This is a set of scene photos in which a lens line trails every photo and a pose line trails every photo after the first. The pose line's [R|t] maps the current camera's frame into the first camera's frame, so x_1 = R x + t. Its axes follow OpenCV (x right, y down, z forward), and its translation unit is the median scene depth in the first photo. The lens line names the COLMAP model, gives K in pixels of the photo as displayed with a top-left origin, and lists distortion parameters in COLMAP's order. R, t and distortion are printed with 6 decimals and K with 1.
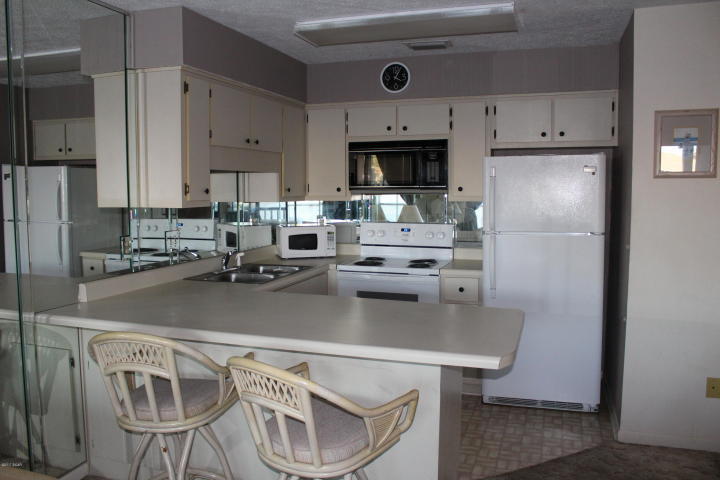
lens RADIAL K [[595.9, 0, 356.9], [0, 595.9, 242.2], [0, 0, 1]] dist [-0.158832, 0.133417]
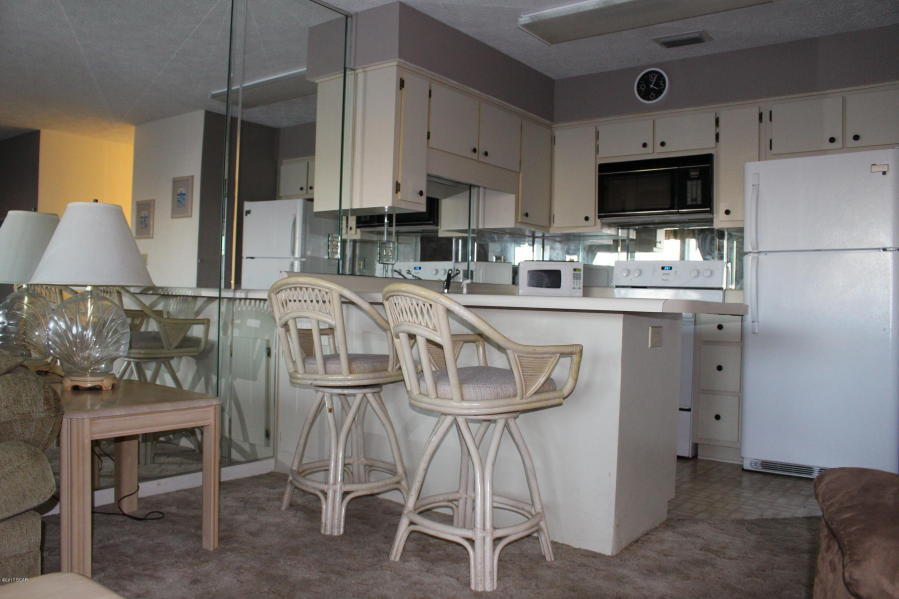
lens RADIAL K [[744.1, 0, 445.6], [0, 744.1, 302.3], [0, 0, 1]] dist [-0.158832, 0.133417]
pose [[0.947824, 0.028627, -0.317507, 0.127590], [-0.056962, 0.995140, -0.080318, 0.139492], [0.313665, 0.094213, 0.944848, -0.071121]]
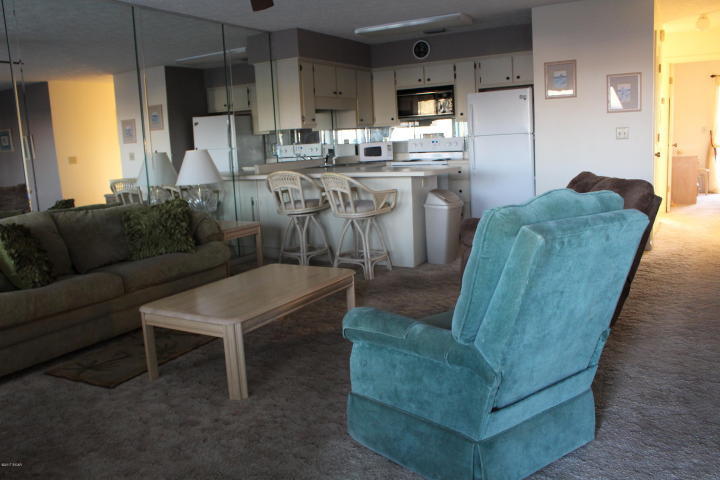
lens RADIAL K [[595.9, 0, 356.9], [0, 595.9, 242.2], [0, 0, 1]] dist [-0.158832, 0.133417]
pose [[0.980266, -0.017471, -0.196907, 0.205847], [0.033290, 0.996451, 0.077317, 0.132693], [0.194858, -0.082346, 0.977369, -0.717280]]
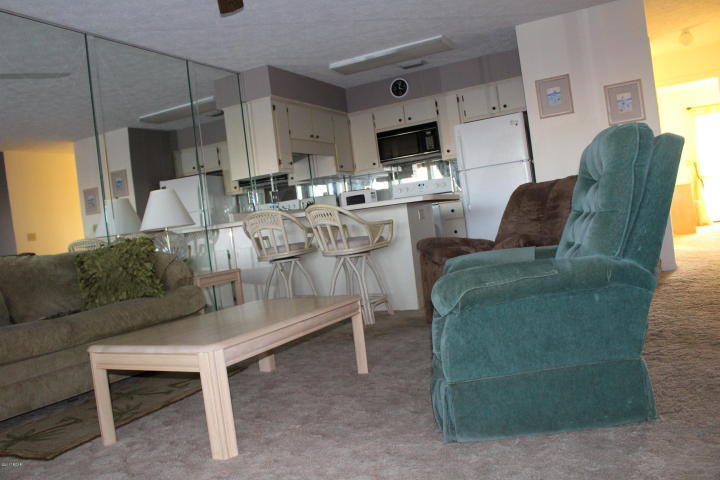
lens RADIAL K [[595.9, 0, 356.9], [0, 595.9, 242.2], [0, 0, 1]] dist [-0.158832, 0.133417]
pose [[0.982332, -0.115494, -0.147261, 0.139666], [0.107723, 0.992385, -0.059726, 0.217799], [0.153037, 0.042807, 0.987293, -0.575348]]
